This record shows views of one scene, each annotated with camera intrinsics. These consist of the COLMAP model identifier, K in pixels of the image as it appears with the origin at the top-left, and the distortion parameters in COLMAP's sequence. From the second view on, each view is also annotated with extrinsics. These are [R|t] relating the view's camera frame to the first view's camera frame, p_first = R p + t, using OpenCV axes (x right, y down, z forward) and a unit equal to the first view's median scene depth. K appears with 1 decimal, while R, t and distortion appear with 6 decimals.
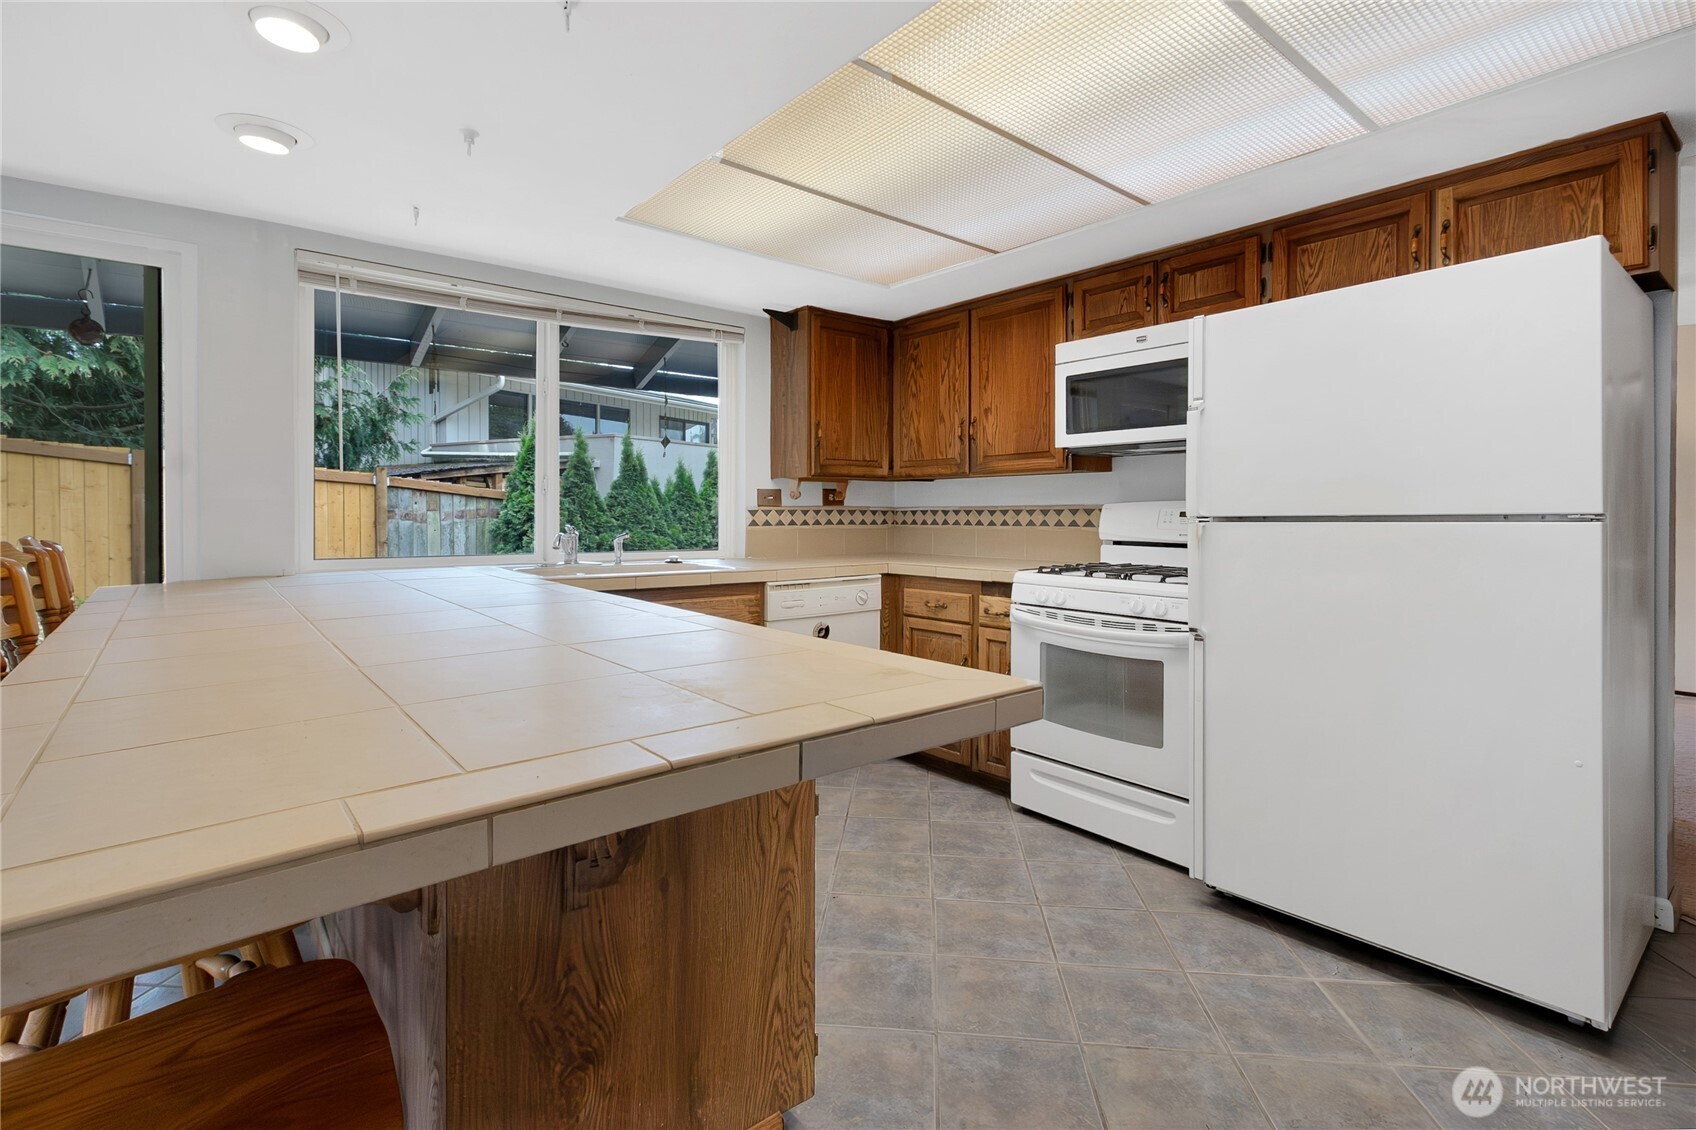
lens RADIAL K [[816.8, 0, 891.0], [0, 816.8, 523.8], [0, 0, 1]] dist [0.008830, 0.000055]
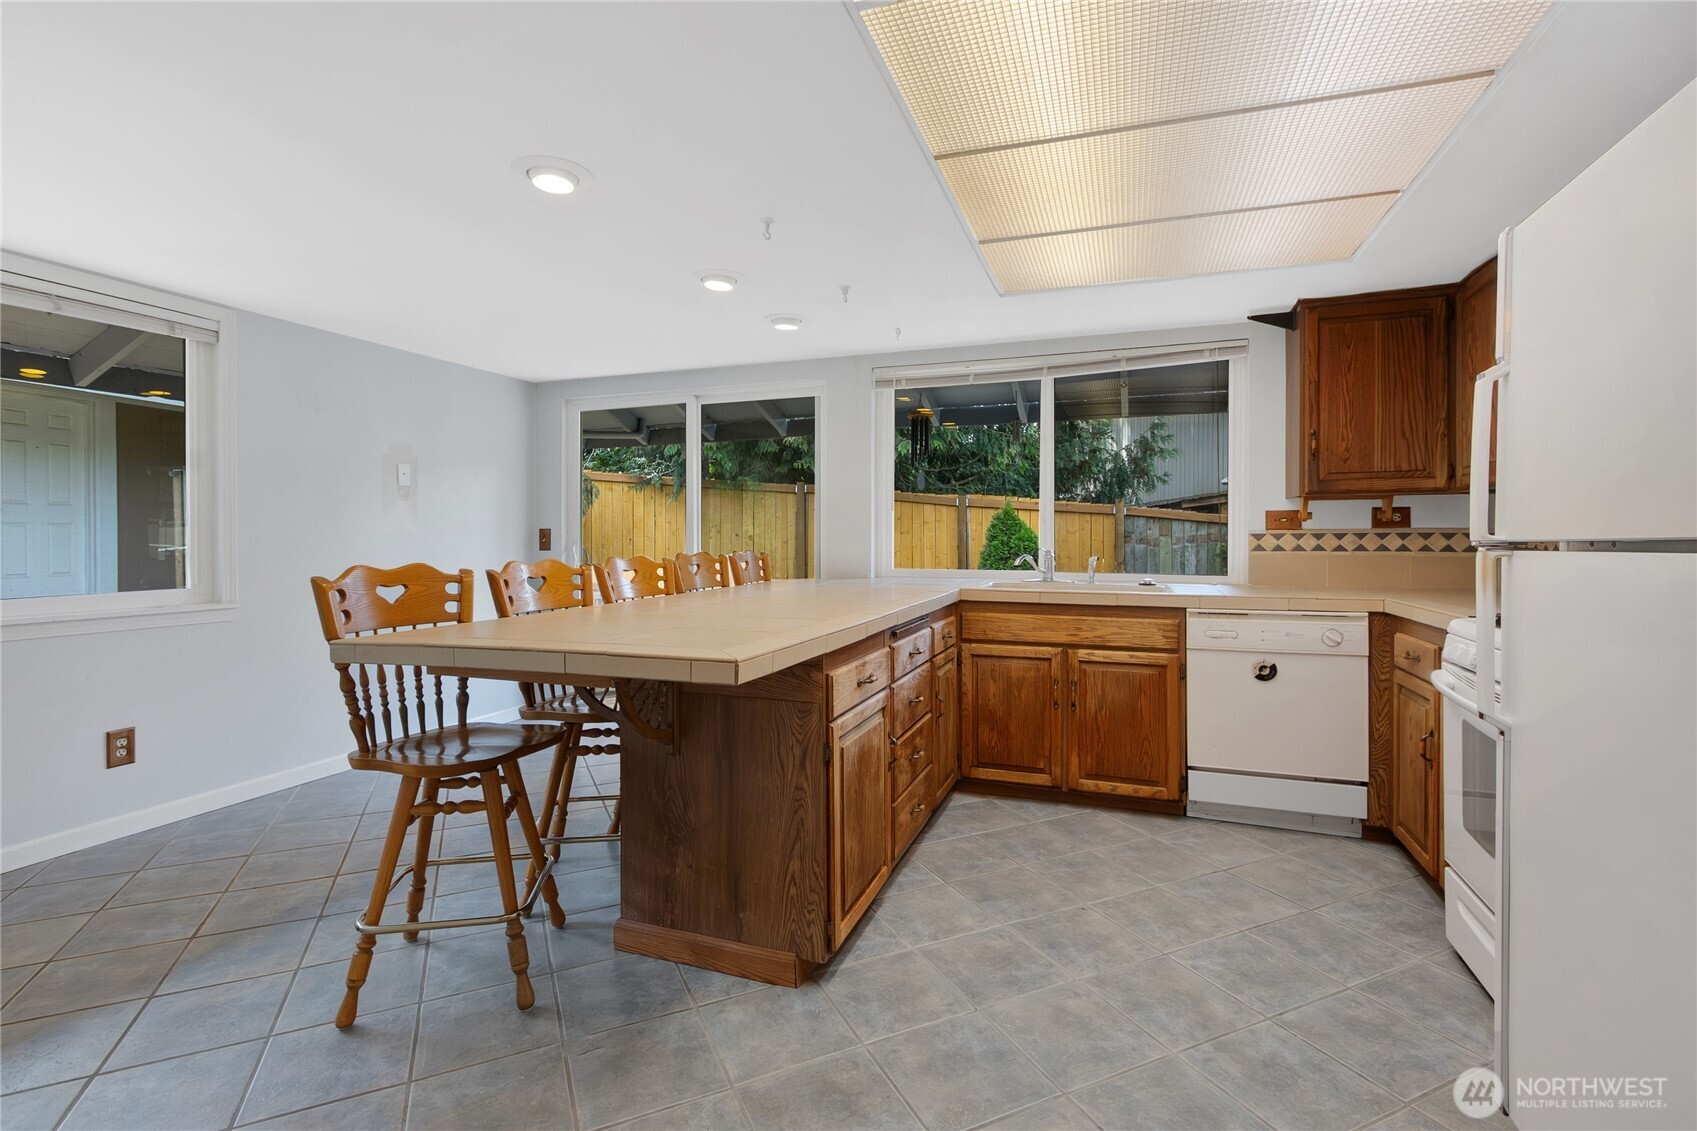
lens RADIAL K [[817.3, 0, 820.0], [0, 817.3, 541.9], [0, 0, 1]] dist [0.008830, 0.000055]
pose [[0.467077, 0.003295, -0.884211, 0.543521], [-0.010531, 0.999943, -0.001837, -0.001107], [0.884154, 0.010170, 0.467085, 0.172111]]
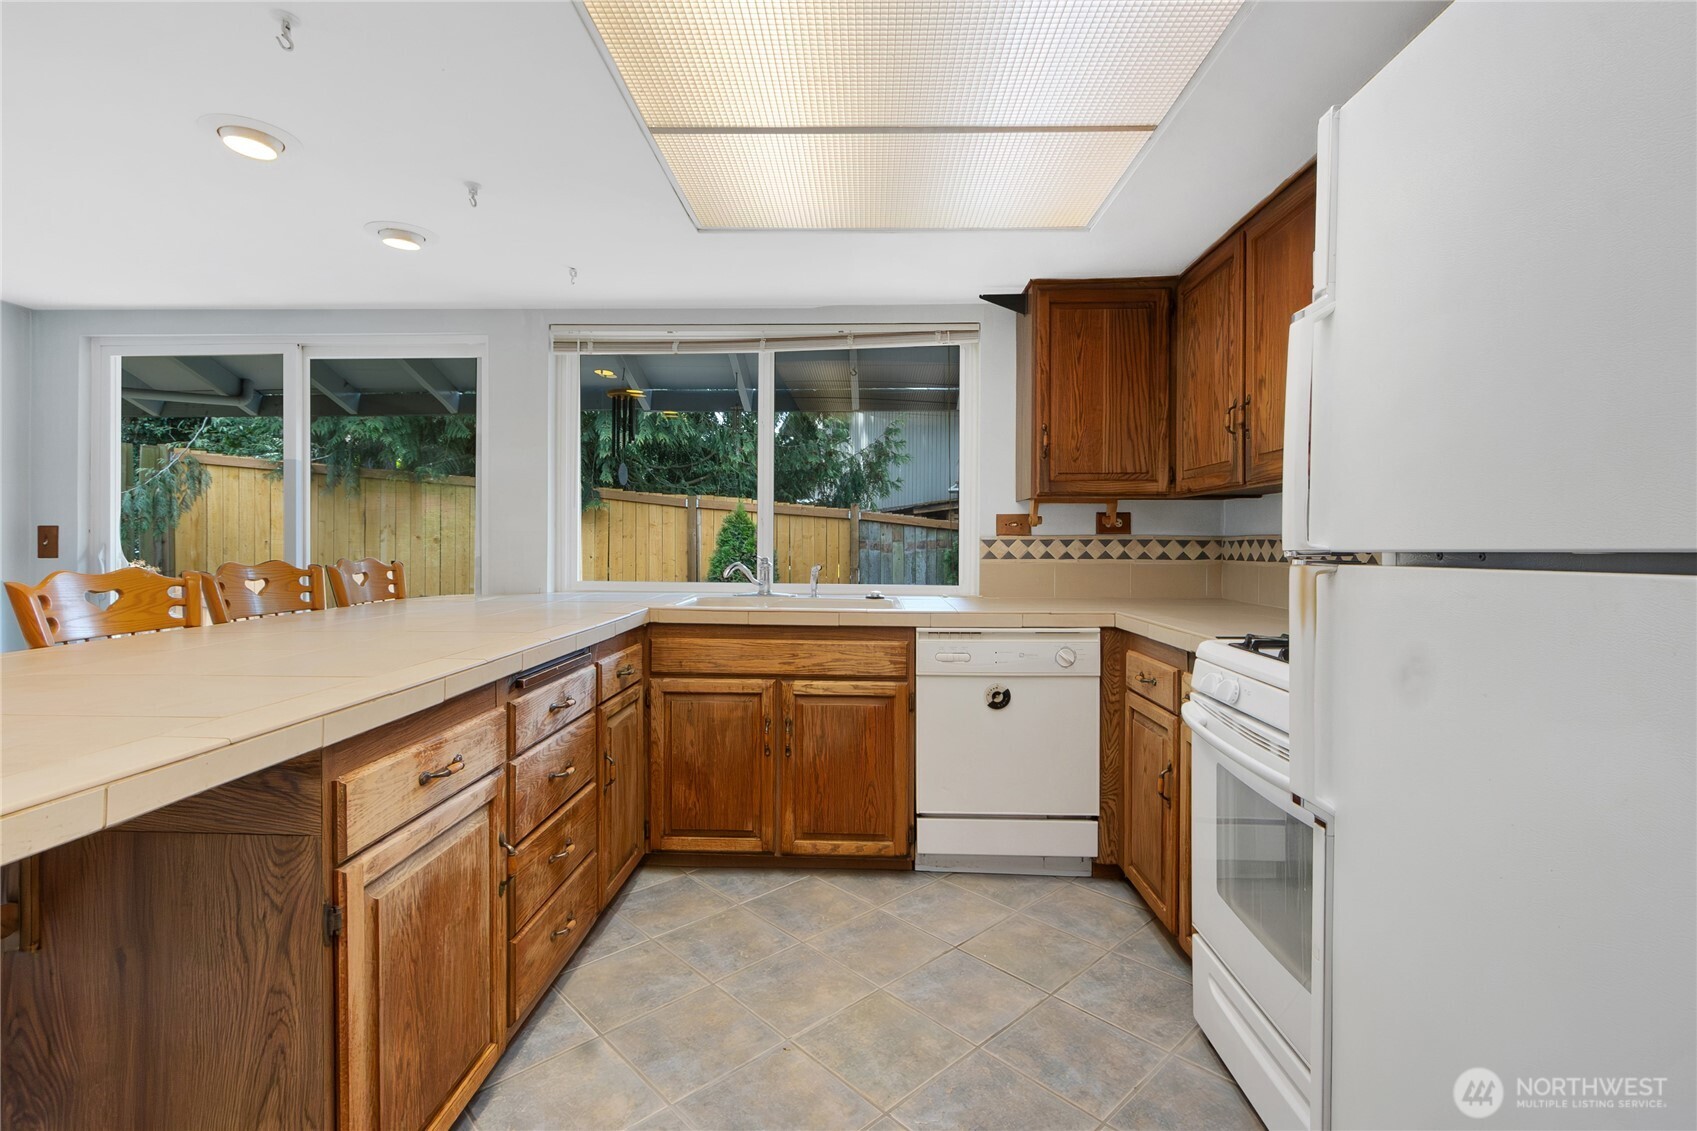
lens RADIAL K [[817.3, 0, 838.2], [0, 817.3, 548.4], [0, 0, 1]] dist [0.008830, 0.000055]
pose [[0.724612, 0.007581, -0.689116, 0.384535], [-0.013327, 0.999907, -0.003013, -0.004504], [0.689029, 0.011367, 0.724645, 0.376676]]
